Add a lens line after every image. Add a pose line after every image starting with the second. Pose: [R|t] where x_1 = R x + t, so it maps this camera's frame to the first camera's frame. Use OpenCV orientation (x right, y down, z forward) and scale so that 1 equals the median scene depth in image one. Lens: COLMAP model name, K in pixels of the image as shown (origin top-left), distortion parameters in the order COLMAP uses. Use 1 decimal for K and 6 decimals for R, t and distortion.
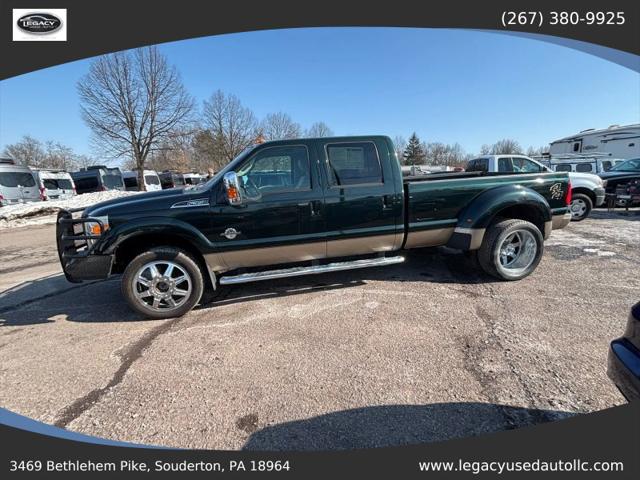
lens RADIAL K [[392.6, 0, 319.2], [0, 392.6, 237.0], [0, 0, 1]] dist [0.031521, -0.041714]
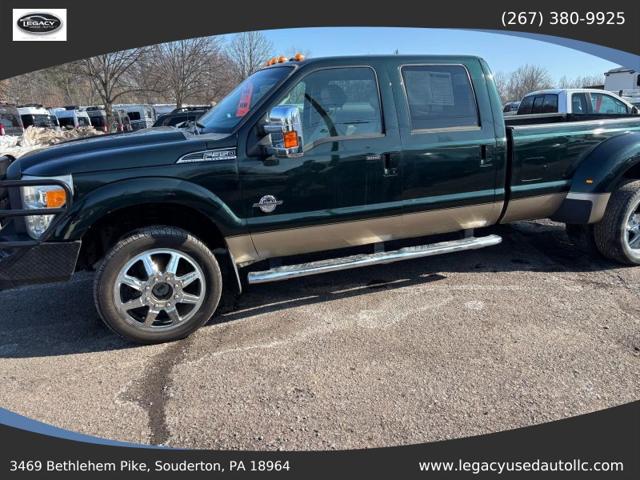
lens RADIAL K [[654.5, 0, 338.1], [0, 654.5, 242.0], [0, 0, 1]] dist [0.052397, -0.017242]
pose [[0.975183, -0.024721, 0.220018, -0.331355], [0.017551, 0.999251, 0.034482, 0.018134], [-0.220706, -0.029765, 0.974886, -0.058888]]
